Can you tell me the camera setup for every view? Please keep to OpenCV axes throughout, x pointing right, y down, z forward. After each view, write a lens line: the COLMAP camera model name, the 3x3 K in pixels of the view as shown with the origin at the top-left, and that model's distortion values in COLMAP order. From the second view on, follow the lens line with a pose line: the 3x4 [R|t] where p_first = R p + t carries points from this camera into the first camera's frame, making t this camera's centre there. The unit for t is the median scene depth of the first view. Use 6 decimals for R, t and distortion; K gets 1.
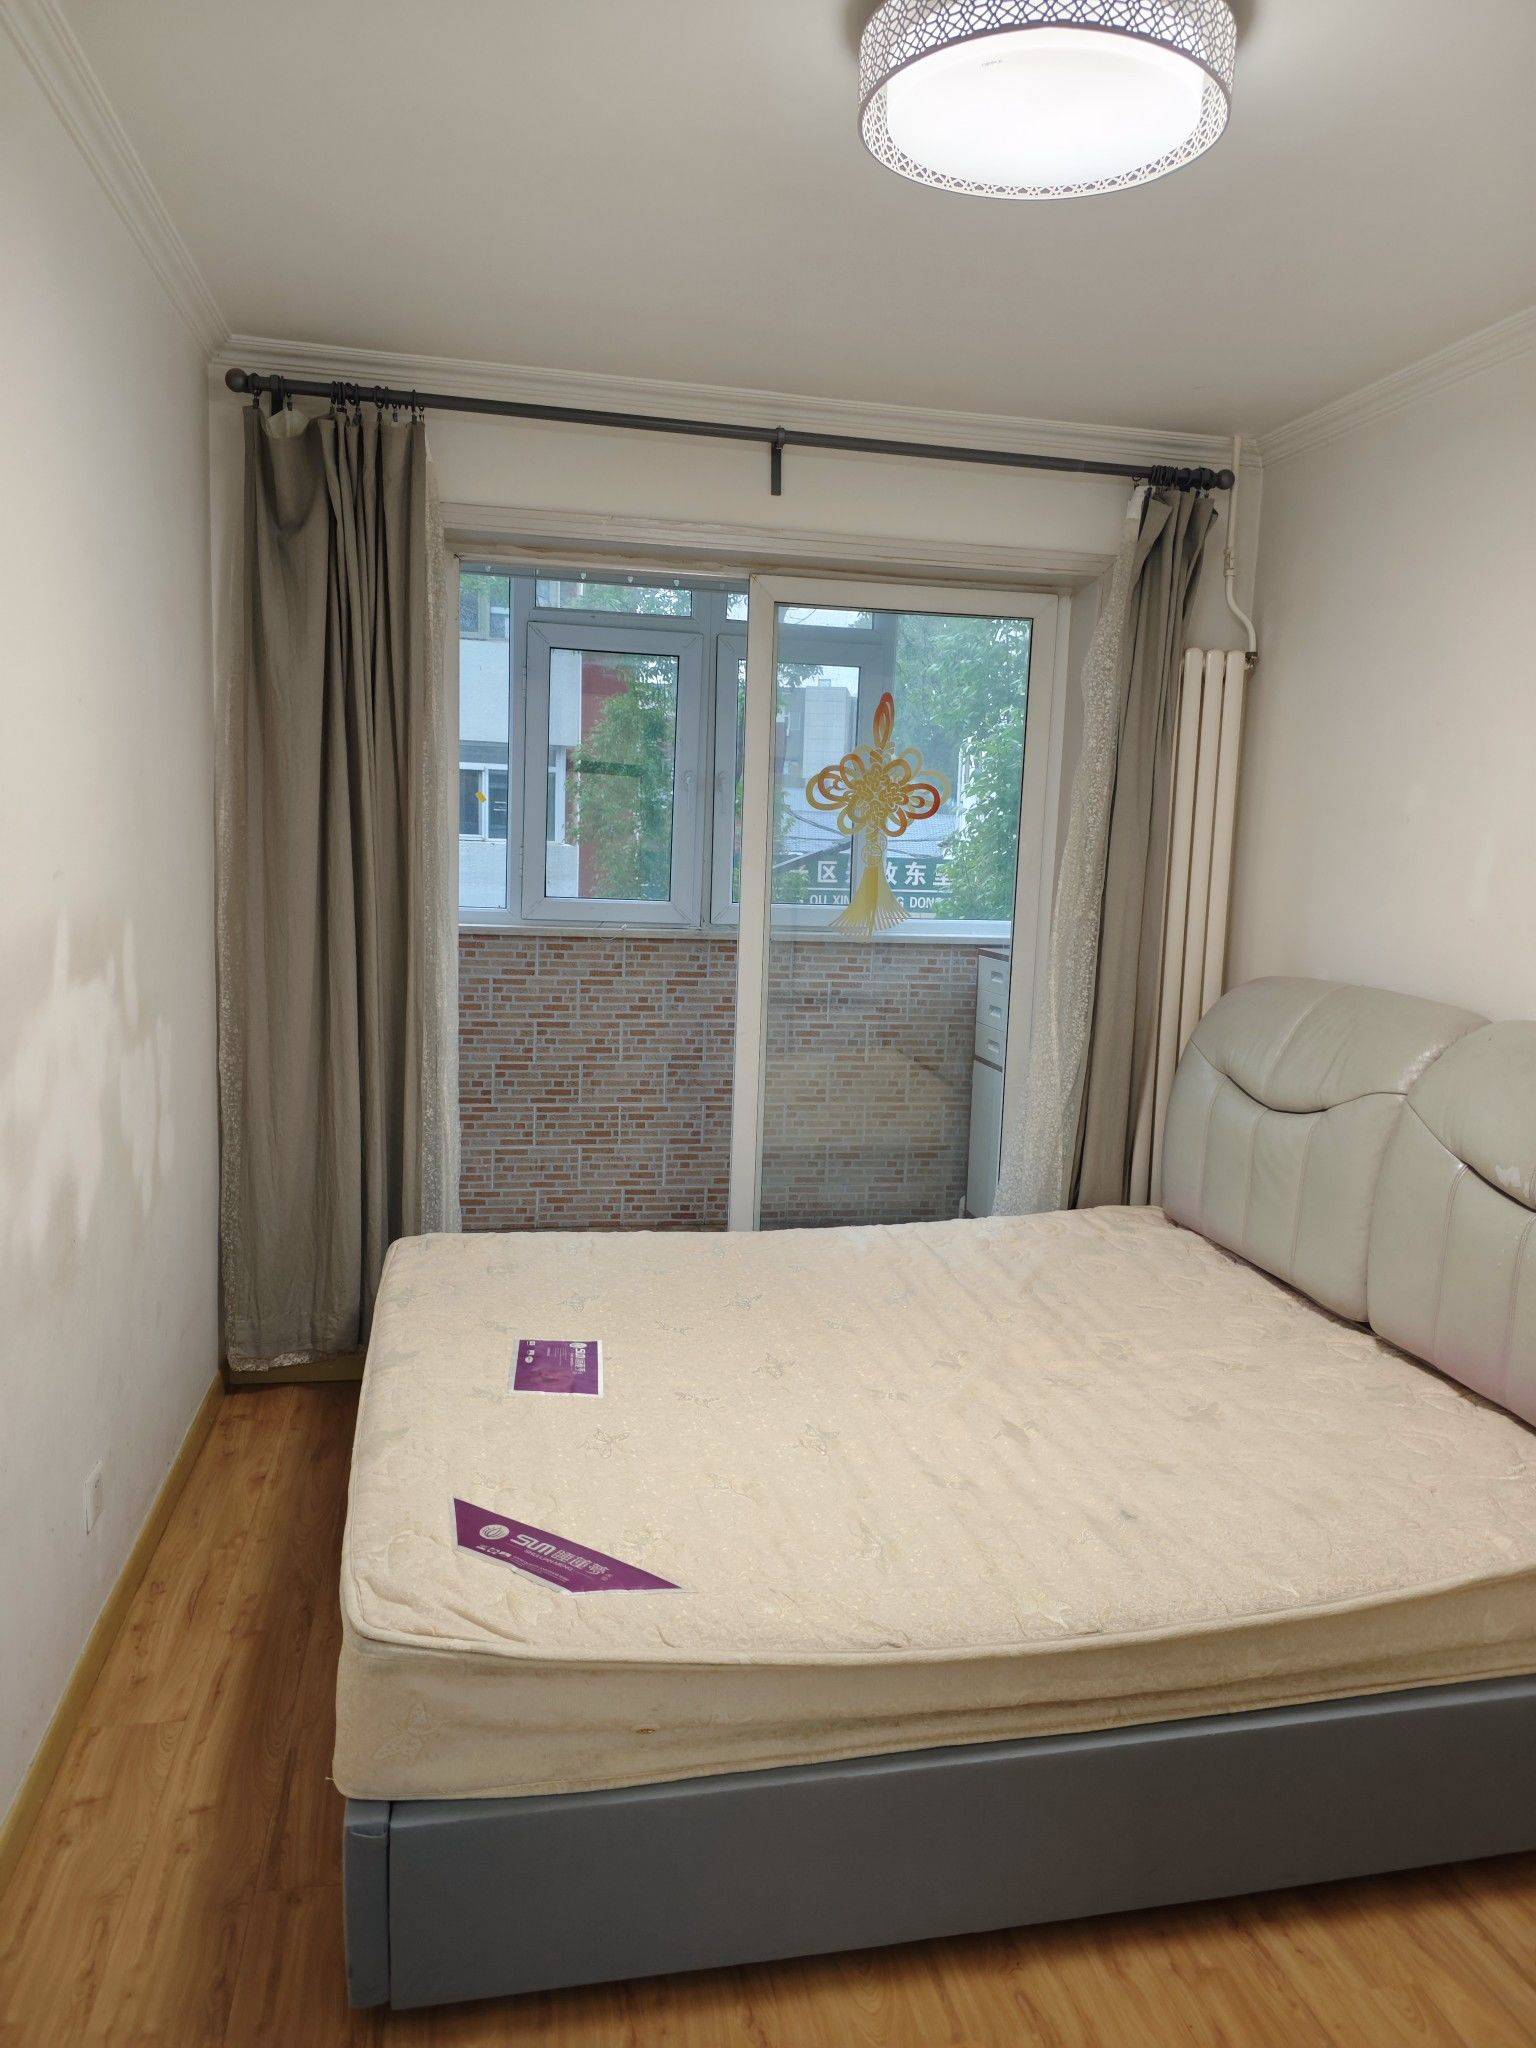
lens RADIAL K [[1399.2, 0, 768.0], [0, 1399.2, 1024.0], [0, 0, 1]] dist [0.001171, 0.000835]
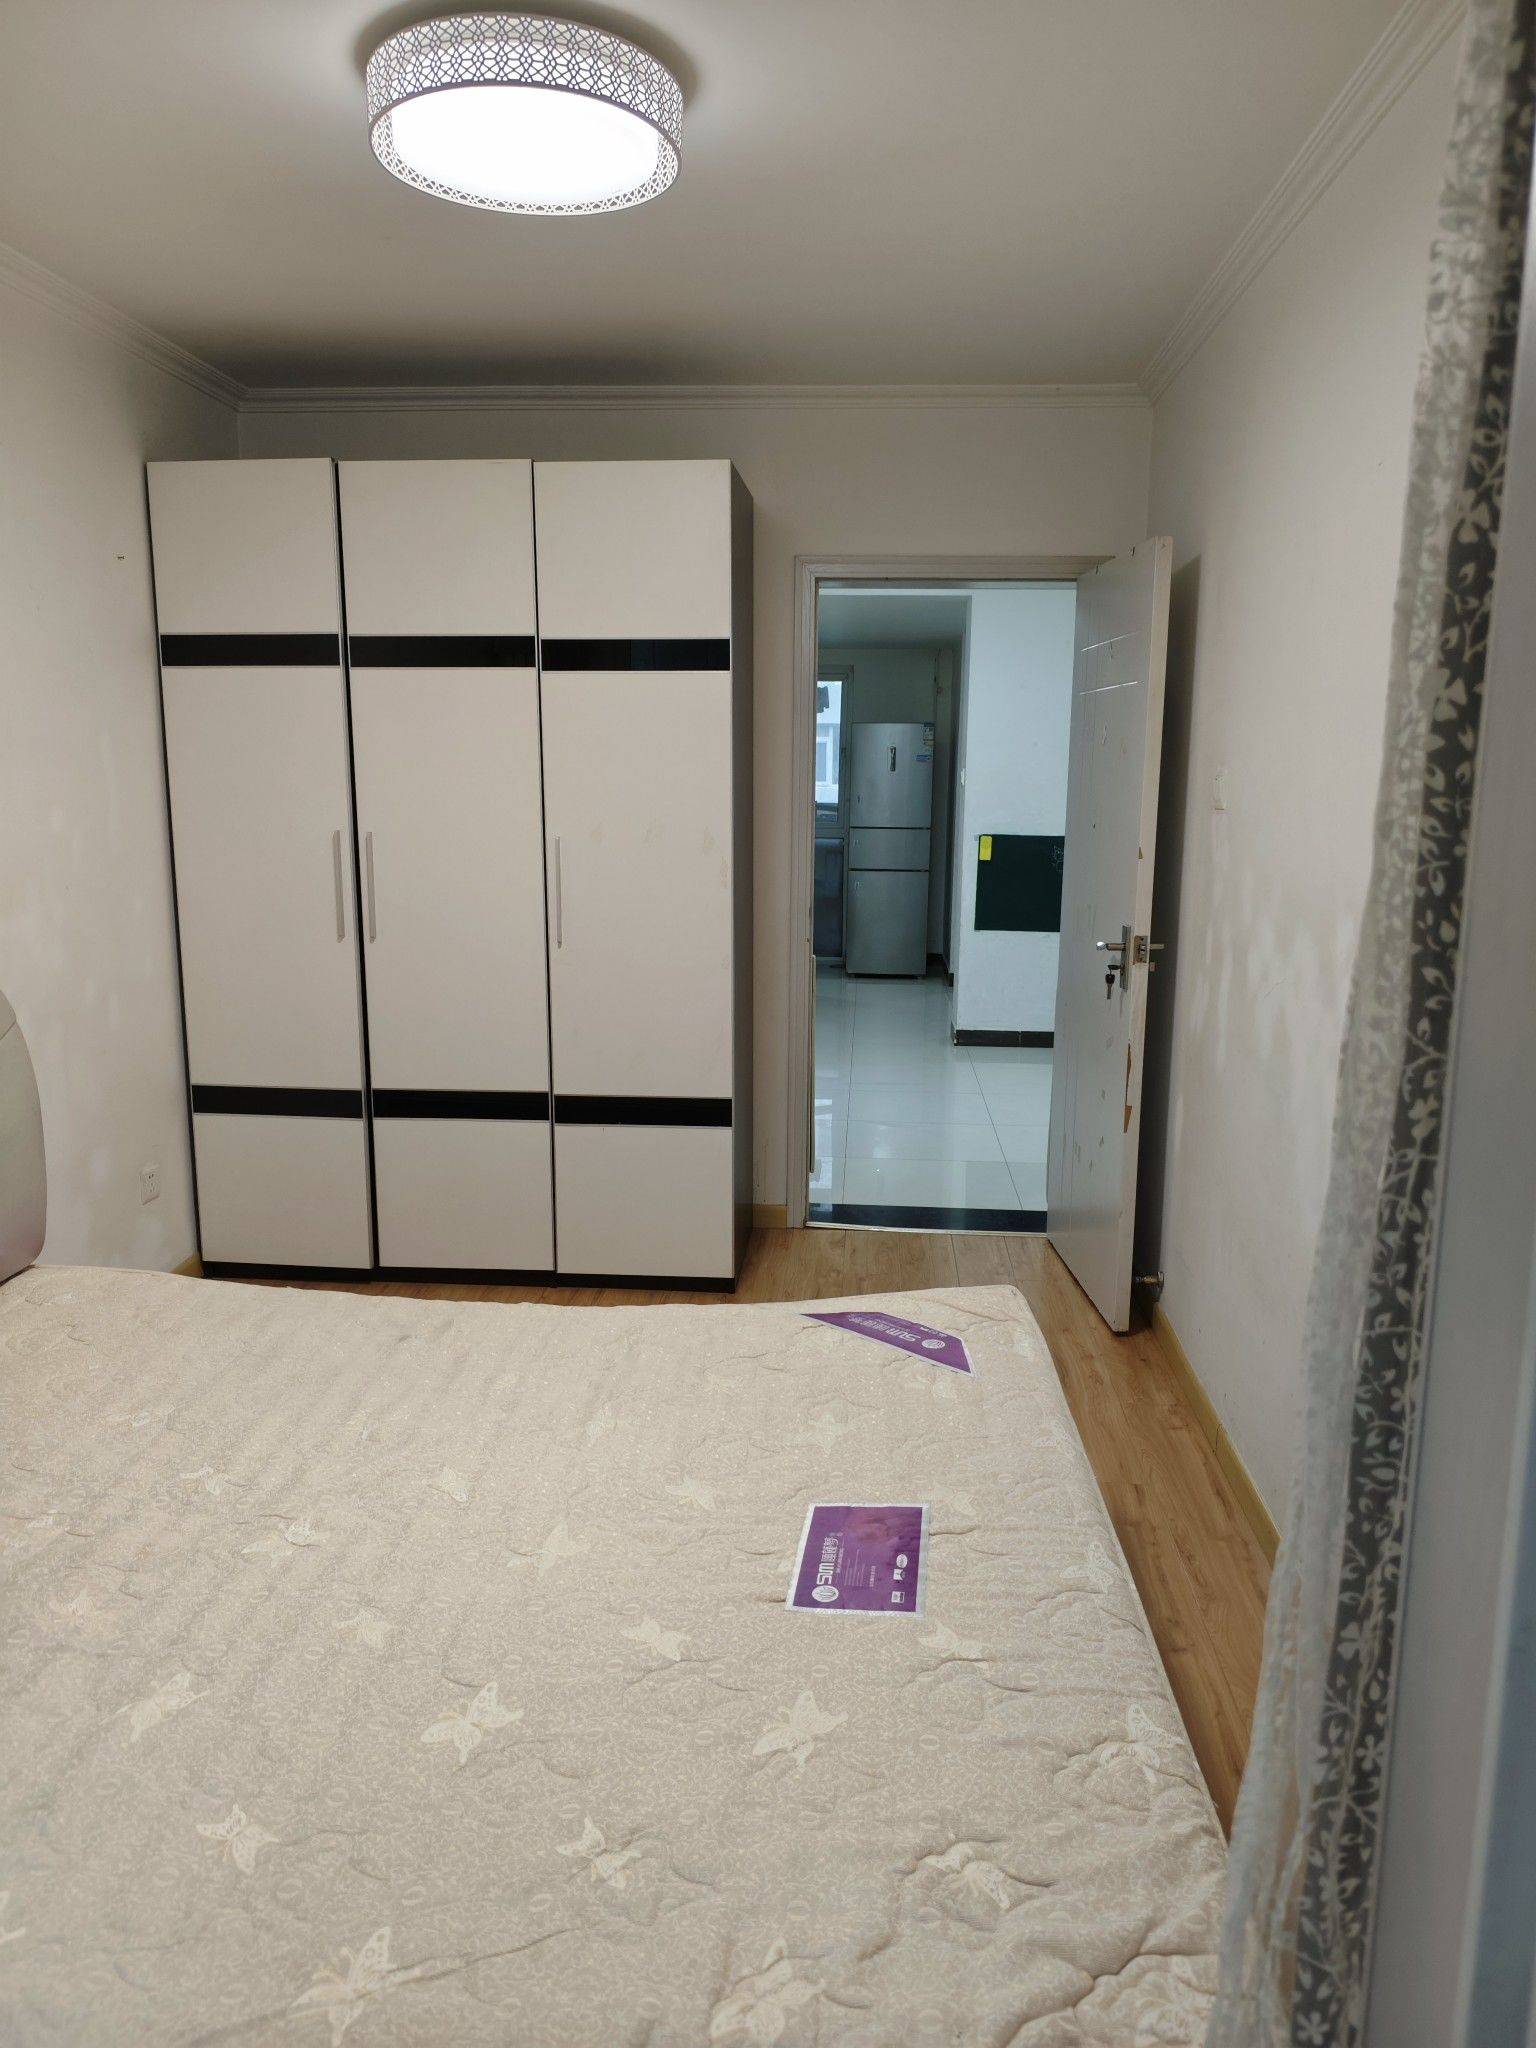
lens RADIAL K [[1399.2, 0, 768.0], [0, 1399.2, 1024.0], [0, 0, 1]] dist [0.001171, 0.000835]
pose [[-0.961089, -0.113599, 0.251802, -0.263086], [-0.031637, 0.950797, 0.308194, -0.236110], [-0.274423, 0.288235, -0.917394, 1.651115]]
